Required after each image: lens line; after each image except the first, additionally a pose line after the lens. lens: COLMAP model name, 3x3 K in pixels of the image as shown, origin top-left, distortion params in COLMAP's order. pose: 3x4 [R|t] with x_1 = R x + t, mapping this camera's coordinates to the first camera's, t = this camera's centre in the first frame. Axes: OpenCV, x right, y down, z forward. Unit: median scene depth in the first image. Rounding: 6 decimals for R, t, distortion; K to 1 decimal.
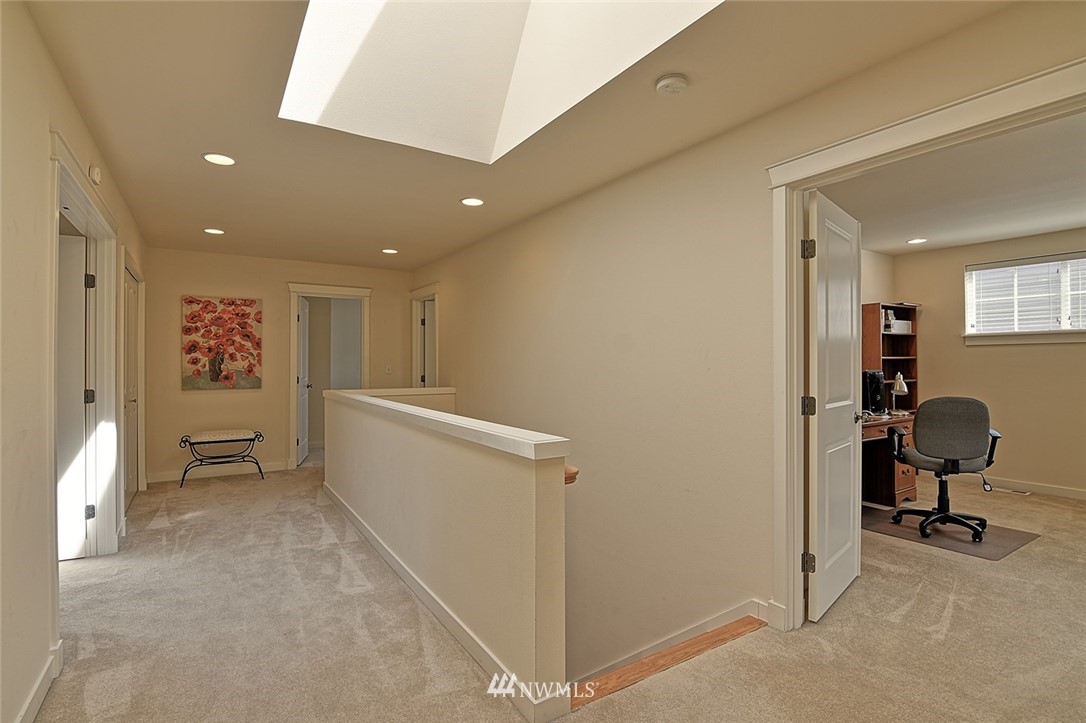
lens RADIAL K [[527.4, 0, 544.1], [0, 527.4, 361.5], [0, 0, 1]] dist [-0.013836, -0.005270]
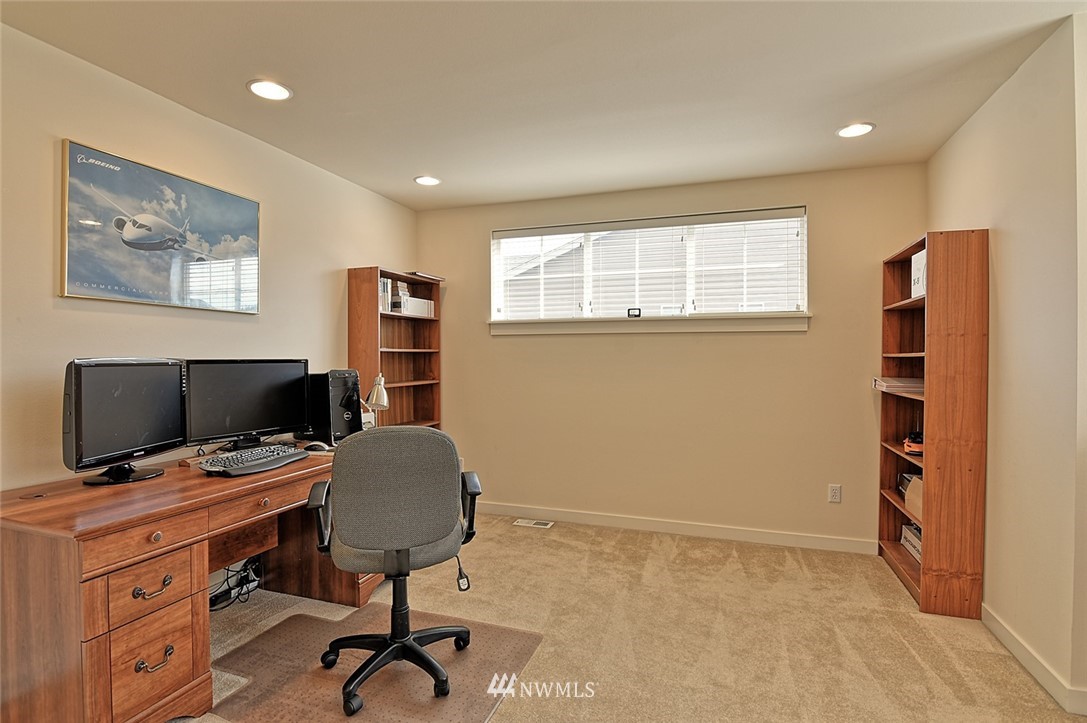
lens RADIAL K [[527.9, 0, 543.2], [0, 527.9, 361.4], [0, 0, 1]] dist [-0.013836, -0.005270]
pose [[0.781848, -0.001352, 0.623468, 0.386139], [-0.004236, 0.999963, 0.007480, 0.001607], [-0.623455, -0.008489, 0.781813, 0.346859]]
